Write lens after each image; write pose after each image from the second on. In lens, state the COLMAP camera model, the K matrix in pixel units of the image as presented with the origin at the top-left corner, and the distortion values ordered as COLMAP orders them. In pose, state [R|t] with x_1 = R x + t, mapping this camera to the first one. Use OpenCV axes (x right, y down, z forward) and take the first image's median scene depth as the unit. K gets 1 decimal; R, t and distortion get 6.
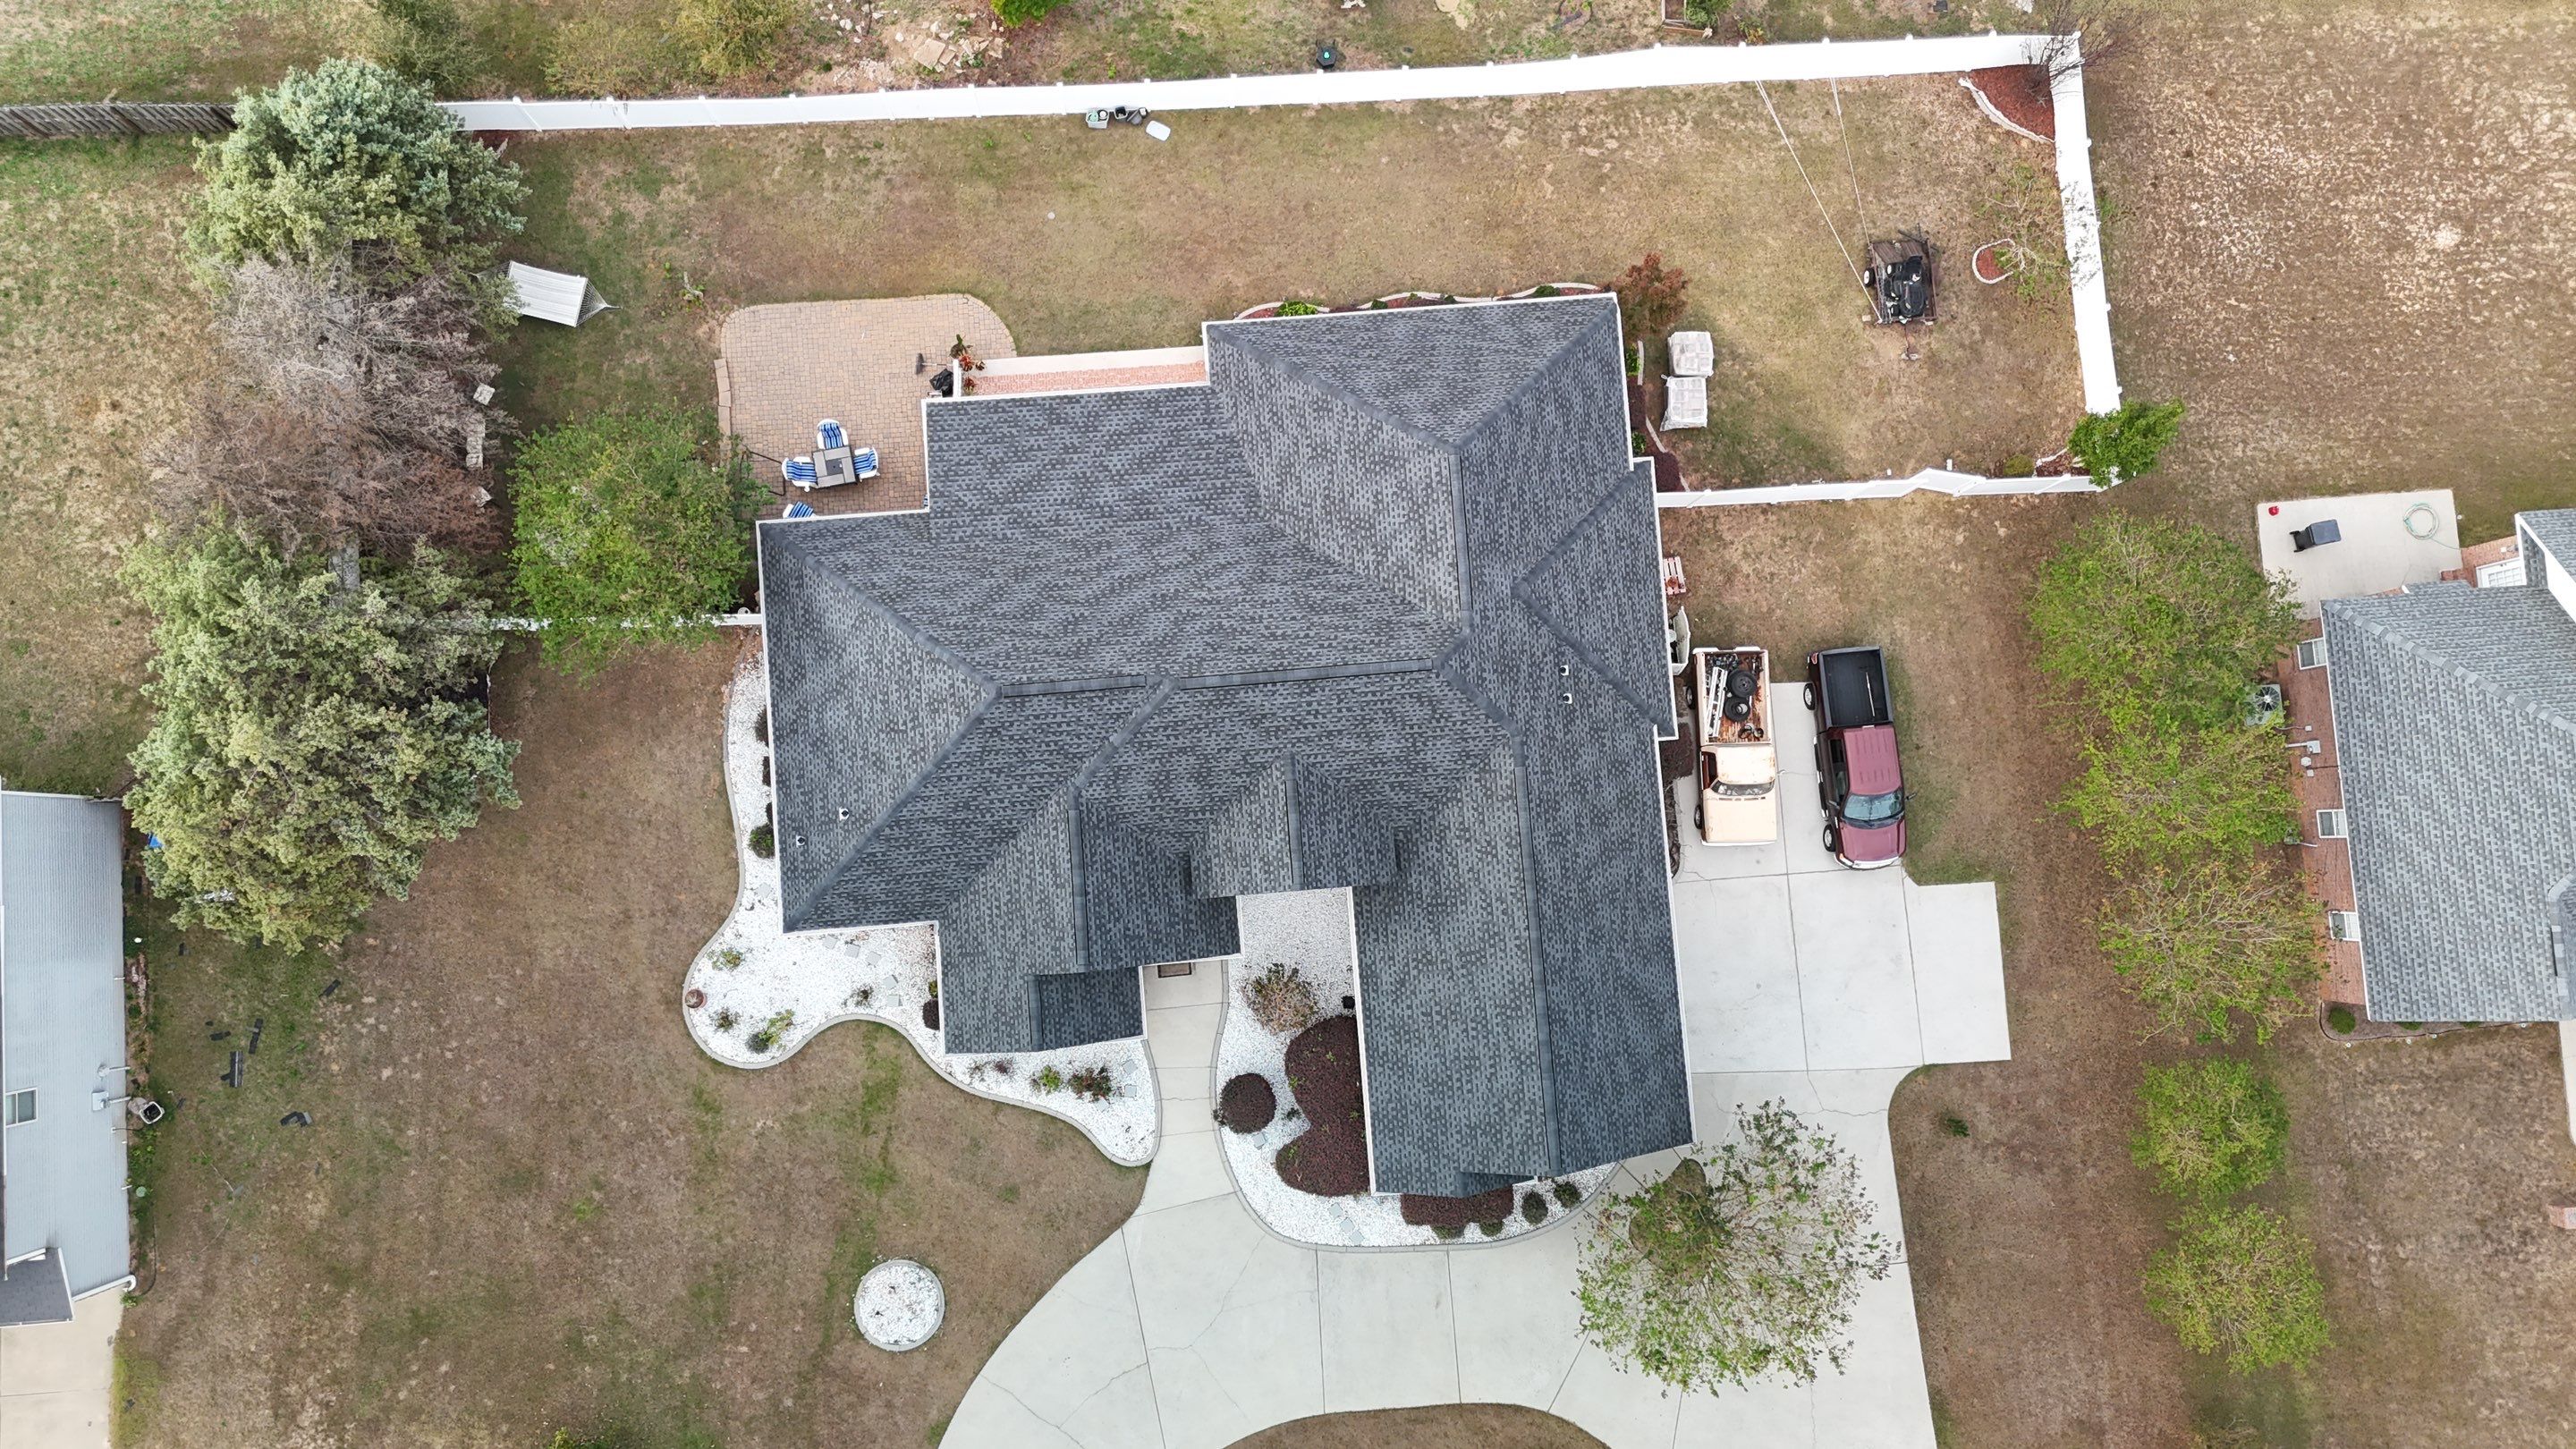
lens RADIAL K [[1899.9, 0, 1293.8], [0, 1899.9, 709.4], [0, 0, 1]] dist [0.084389, -0.071216]
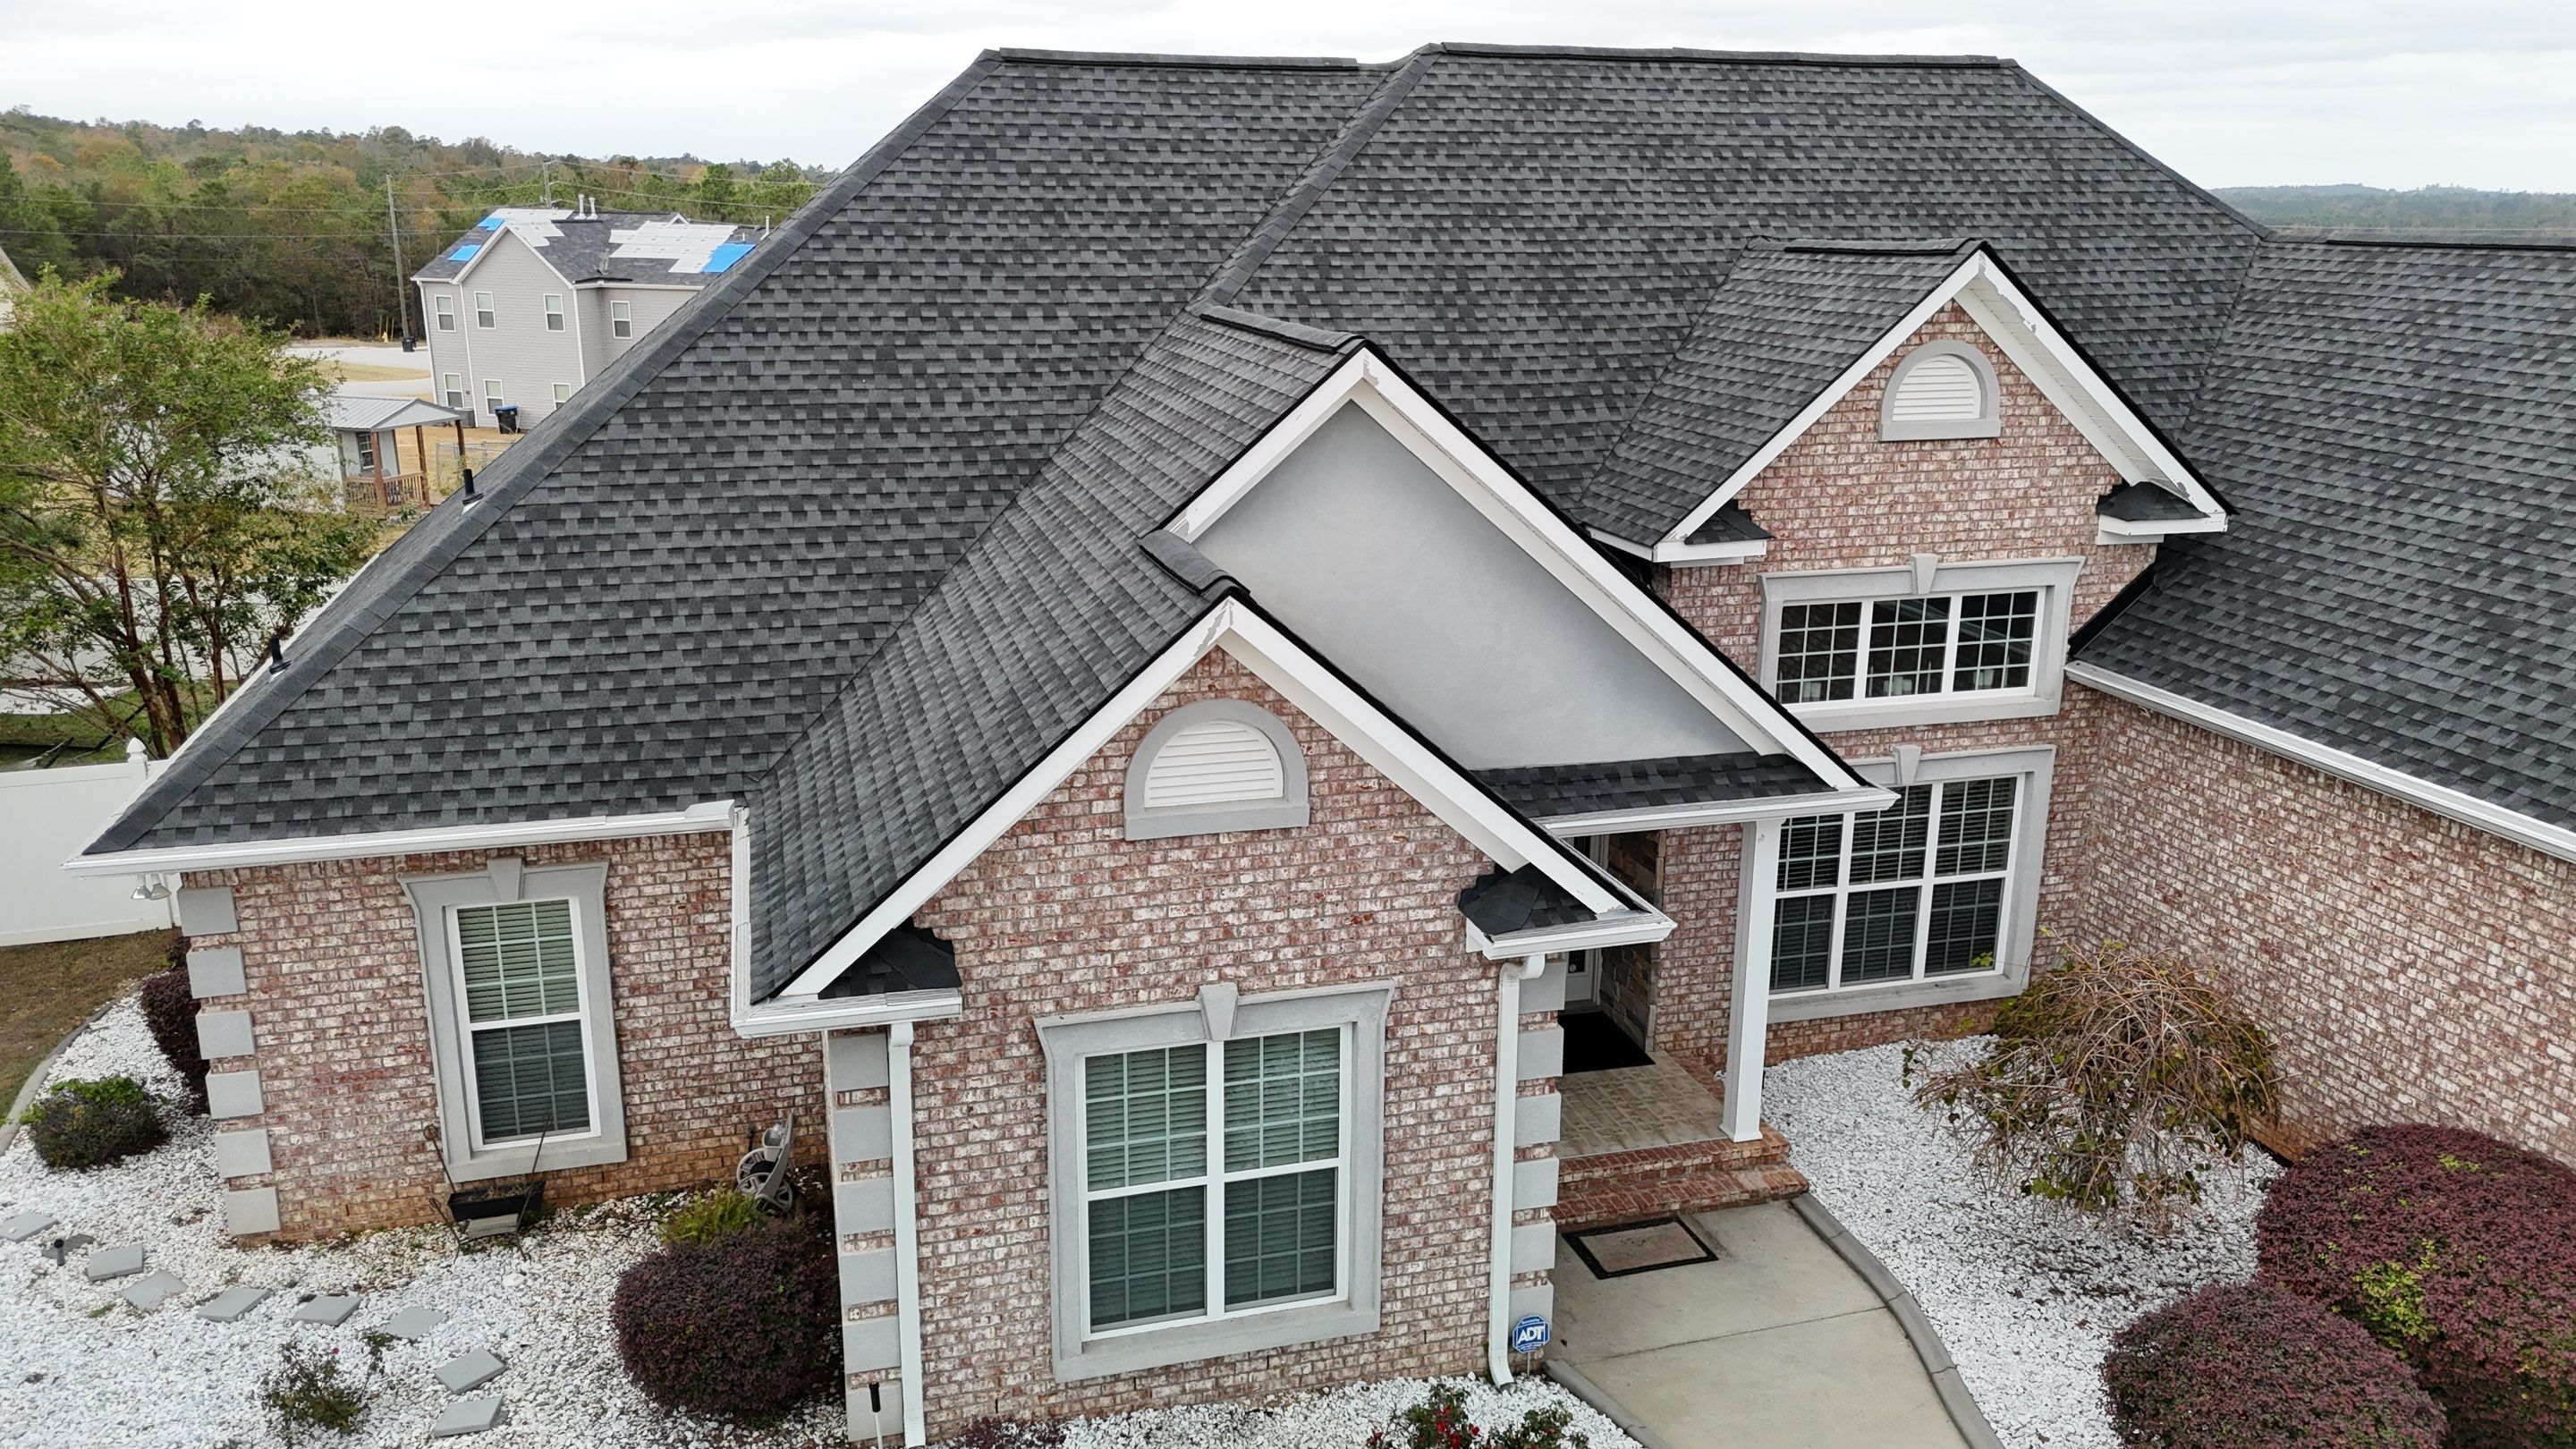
lens RADIAL K [[1899.9, 0, 1293.8], [0, 1899.9, 709.4], [0, 0, 1]] dist [0.084389, -0.071216]
pose [[0.981210, -0.085110, 0.173159, -0.149783], [0.192011, 0.342535, -0.919674, 0.346833], [0.018961, 0.935642, 0.352441, 0.855101]]
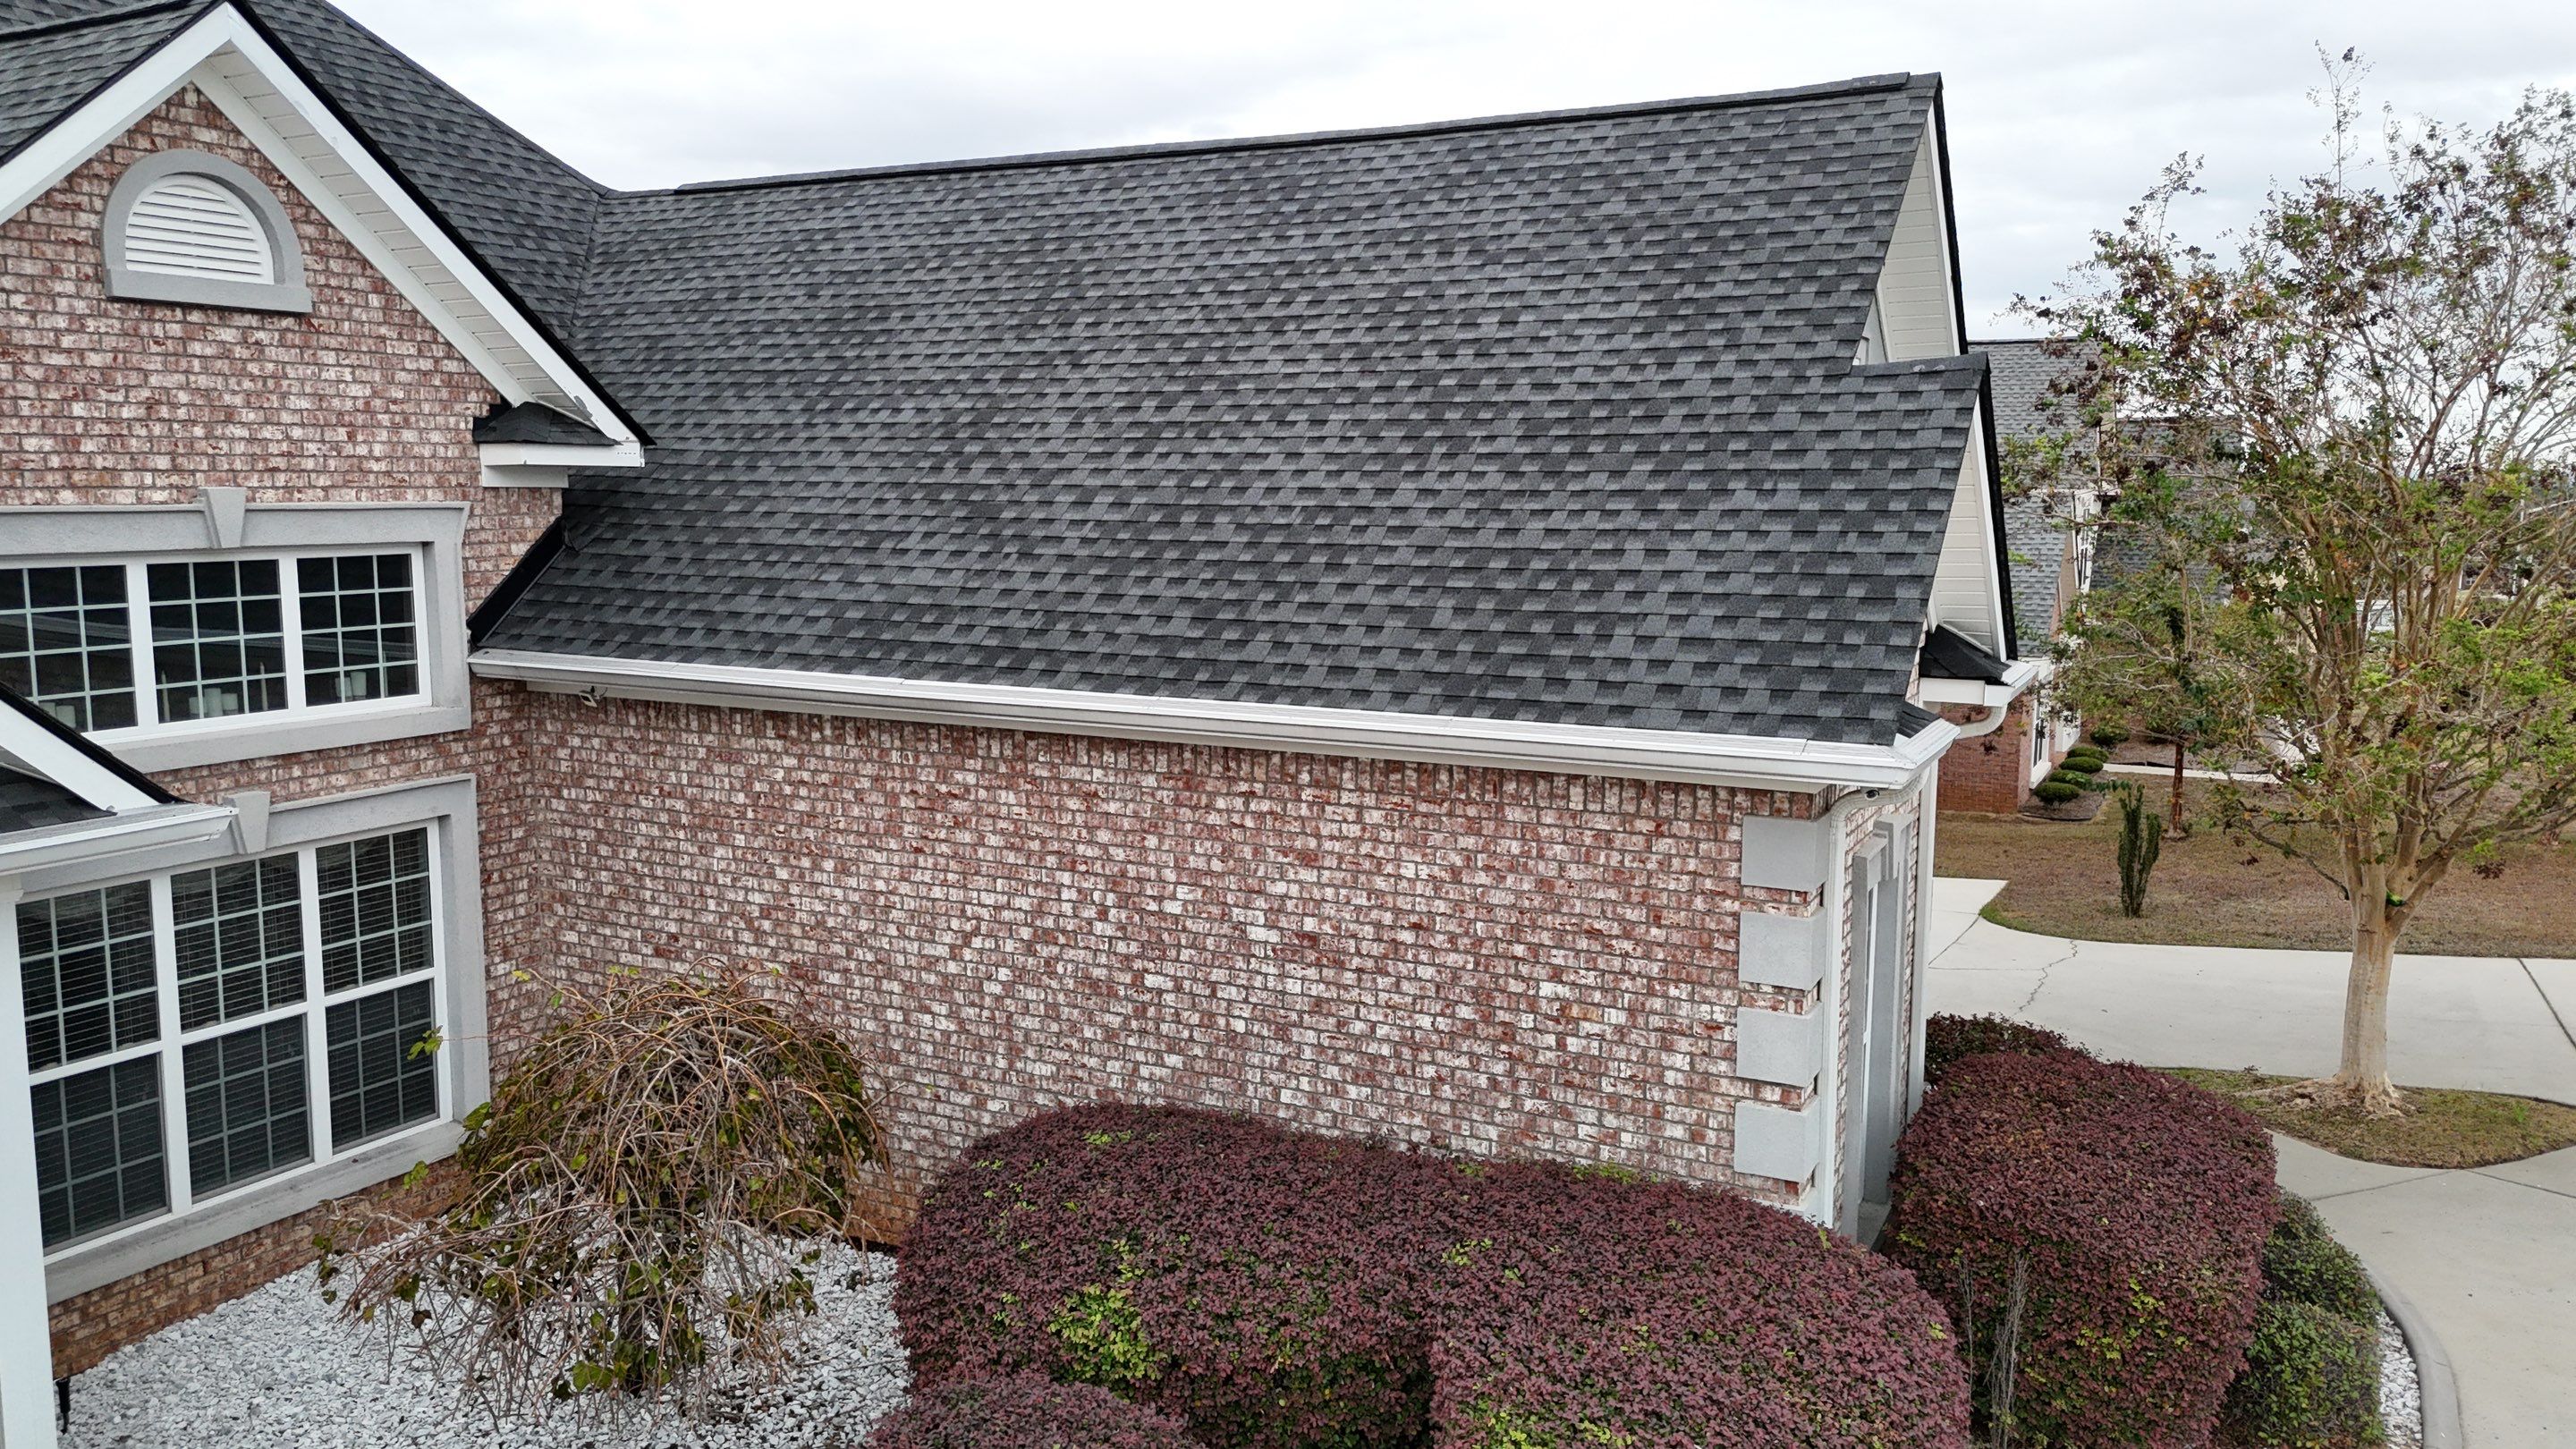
lens RADIAL K [[1872.6, 0, 1288.0], [0, 1872.6, 724.5], [0, 0, 1]] dist [0.070764, -0.068953]
pose [[0.527151, -0.151581, 0.836143, -0.105924], [0.847858, 0.159830, -0.505561, 0.272969], [-0.057007, 0.975437, 0.212773, 0.916255]]
